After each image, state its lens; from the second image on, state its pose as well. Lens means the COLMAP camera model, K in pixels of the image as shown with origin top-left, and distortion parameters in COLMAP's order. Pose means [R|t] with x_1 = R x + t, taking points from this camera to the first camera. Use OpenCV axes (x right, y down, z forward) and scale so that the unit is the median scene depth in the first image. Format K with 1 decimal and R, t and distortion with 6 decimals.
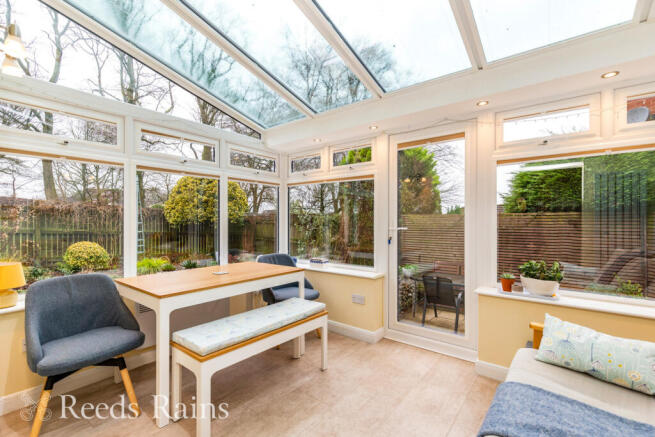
lens RADIAL K [[296.0, 0, 328.1], [0, 296.0, 219.5], [0, 0, 1]] dist [0.000925, -0.001718]
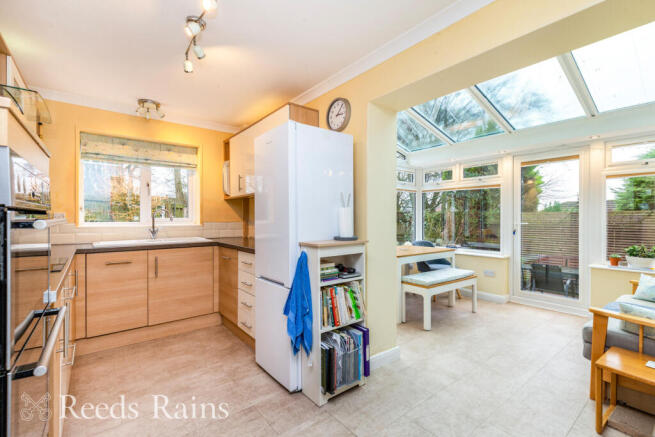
lens RADIAL K [[296.0, 0, 324.7], [0, 296.0, 216.3], [0, 0, 1]] dist [0.000925, -0.001718]
pose [[0.970501, 0.001328, -0.241093, -0.336239], [-0.001577, 0.999998, -0.000841, -0.000050], [0.241092, 0.001197, 0.970502, -0.591974]]
